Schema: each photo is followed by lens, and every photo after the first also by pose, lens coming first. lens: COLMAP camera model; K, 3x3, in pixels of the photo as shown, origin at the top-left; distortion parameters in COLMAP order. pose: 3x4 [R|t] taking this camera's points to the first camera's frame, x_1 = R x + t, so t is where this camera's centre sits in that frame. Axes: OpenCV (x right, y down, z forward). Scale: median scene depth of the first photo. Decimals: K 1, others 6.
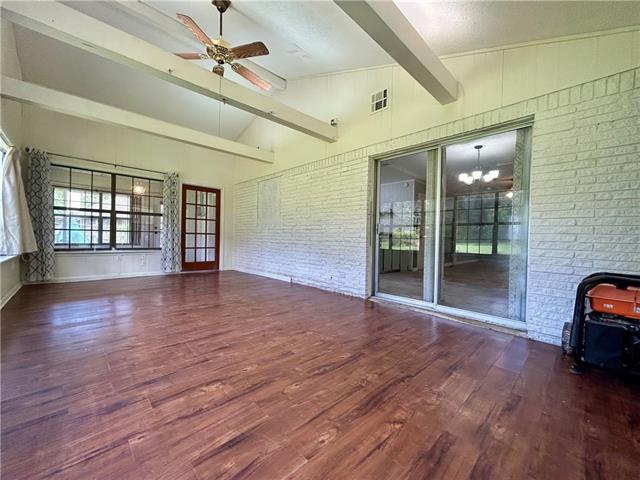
lens RADIAL K [[258.8, 0, 319.3], [0, 258.8, 239.8], [0, 0, 1]] dist [-0.000225, -0.000135]
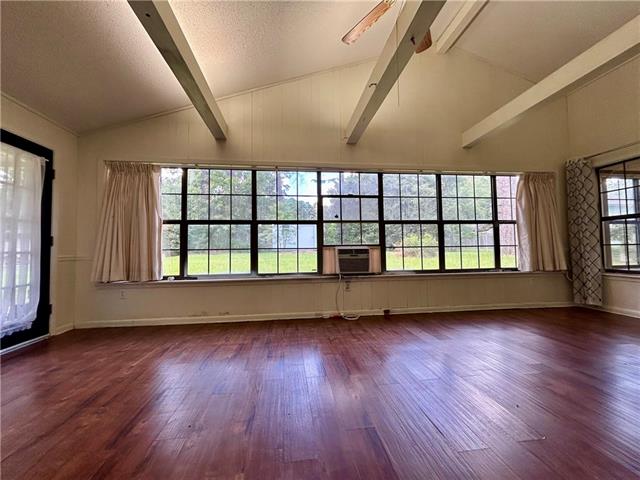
lens RADIAL K [[258.8, 0, 319.3], [0, 258.8, 239.8], [0, 0, 1]] dist [-0.000225, -0.000135]
pose [[-0.601057, -0.045413, -0.797915, 0.135663], [-0.007277, 0.998654, -0.051356, -0.007577], [0.799173, -0.025062, -0.600578, 0.629730]]
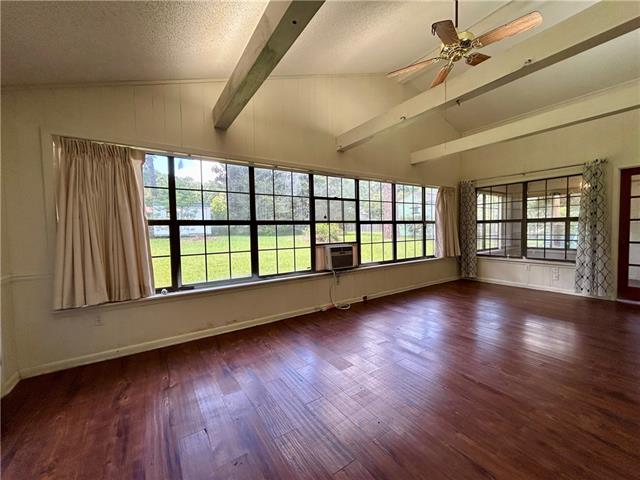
lens RADIAL K [[258.8, 0, 319.3], [0, 258.8, 239.8], [0, 0, 1]] dist [-0.000225, -0.000135]
pose [[-0.177954, 0.022569, -0.983780, 0.298583], [0.006119, 0.999743, 0.021828, -0.056044], [0.984020, -0.002136, -0.178047, 0.371277]]
